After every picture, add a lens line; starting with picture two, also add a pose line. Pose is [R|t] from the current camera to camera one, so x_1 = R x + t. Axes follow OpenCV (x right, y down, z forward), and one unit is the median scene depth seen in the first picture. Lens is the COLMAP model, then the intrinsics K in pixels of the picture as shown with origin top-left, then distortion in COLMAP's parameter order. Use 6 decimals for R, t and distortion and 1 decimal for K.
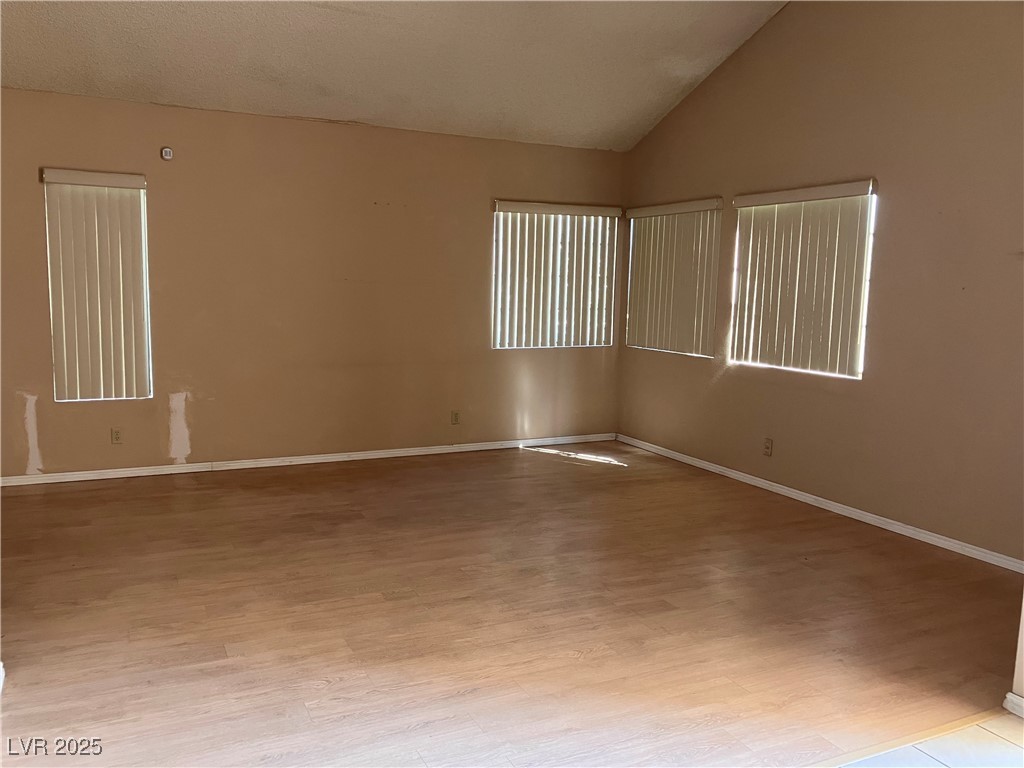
lens RADIAL K [[839.9, 0, 507.0], [0, 839.9, 389.3], [0, 0, 1]] dist [0.031512, 0.002477]
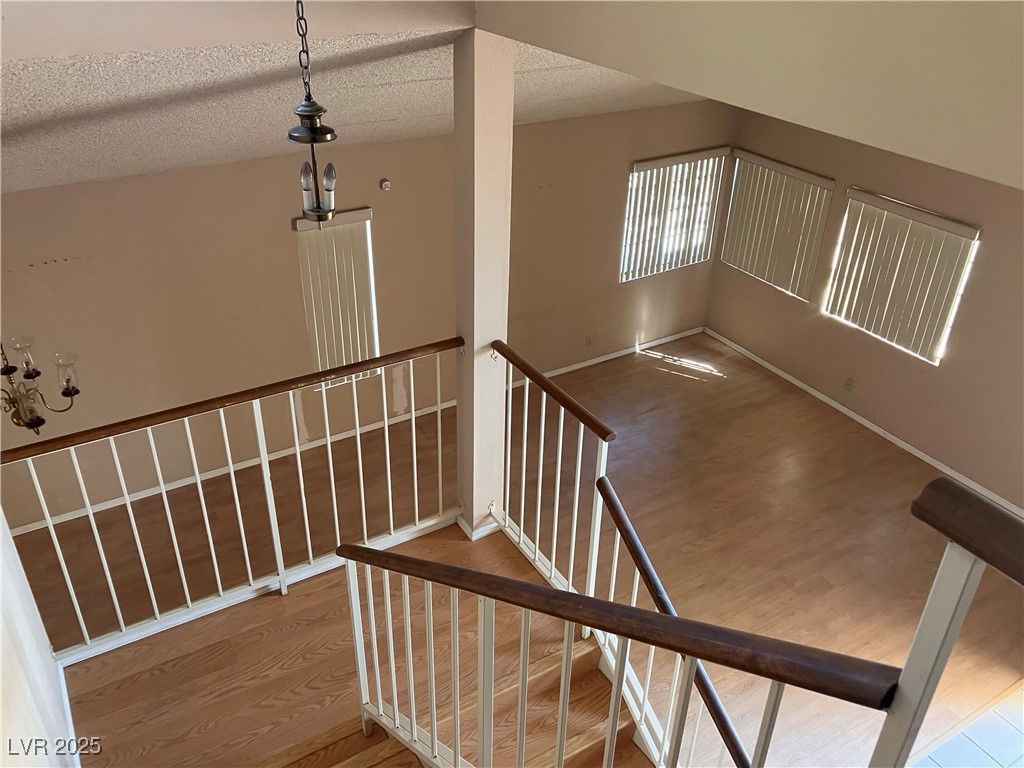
lens RADIAL K [[839.9, 0, 514.2], [0, 839.9, 380.9], [0, 0, 1]] dist [0.031512, 0.002477]
pose [[0.994689, -0.052141, 0.088747, -0.298619], [0.012390, 0.916586, 0.399645, -0.425933], [-0.102182, -0.396423, 0.912364, -0.143835]]
